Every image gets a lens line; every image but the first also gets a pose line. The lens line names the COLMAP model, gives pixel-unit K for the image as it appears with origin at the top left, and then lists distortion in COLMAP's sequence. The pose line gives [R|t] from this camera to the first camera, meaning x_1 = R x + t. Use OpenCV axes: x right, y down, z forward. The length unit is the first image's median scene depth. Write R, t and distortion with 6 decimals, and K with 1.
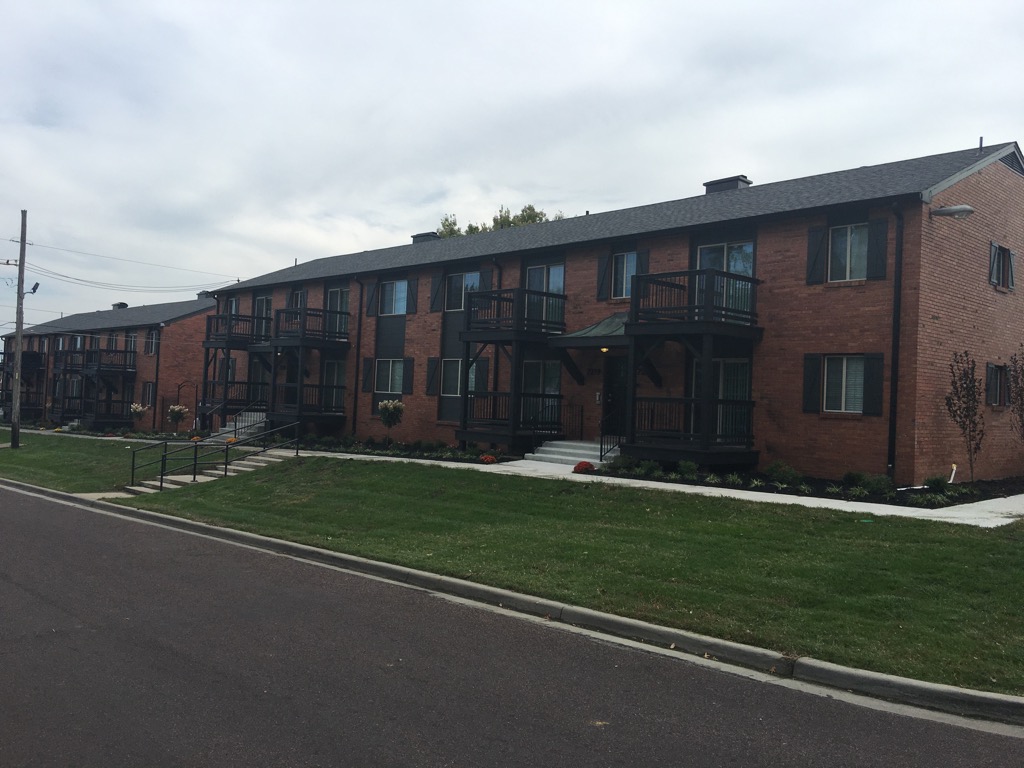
lens RADIAL K [[867.1, 0, 512.2], [0, 867.1, 387.5], [0, 0, 1]] dist [0.086289, -0.104212]
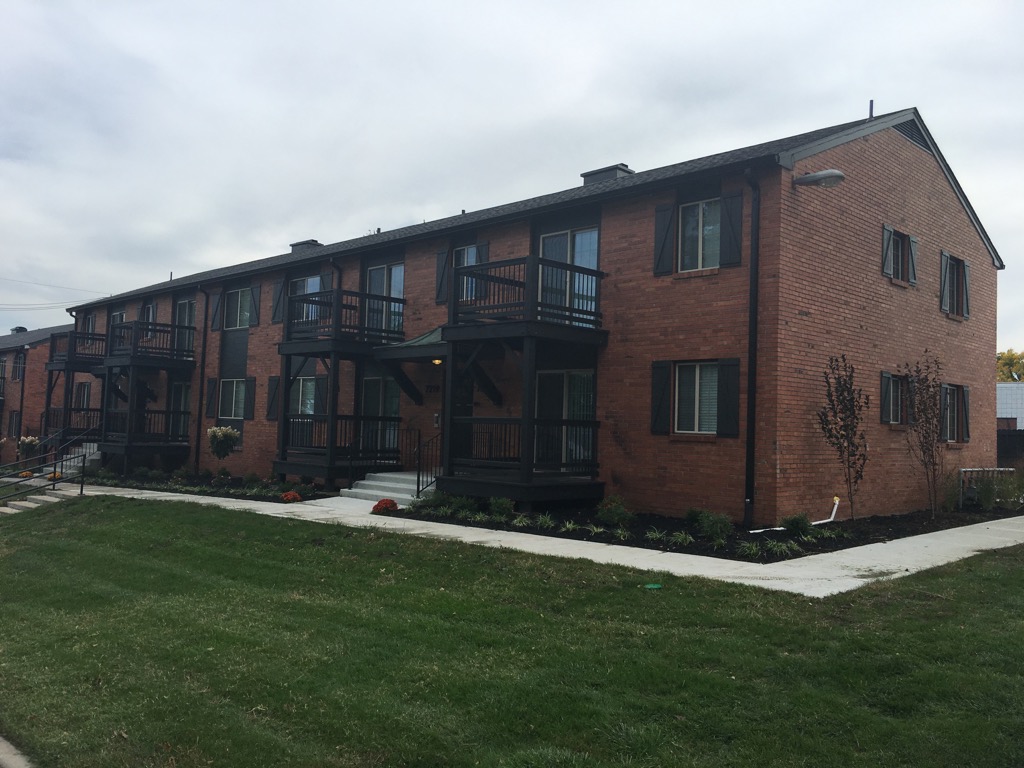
lens RADIAL K [[867.1, 0, 504.1], [0, 867.1, 384.3], [0, 0, 1]] dist [0.086289, -0.104212]
pose [[0.999827, -0.009852, 0.015766, 0.170419], [0.010405, 0.999319, -0.035396, 0.008784], [-0.015407, 0.035554, 0.999249, 0.185923]]
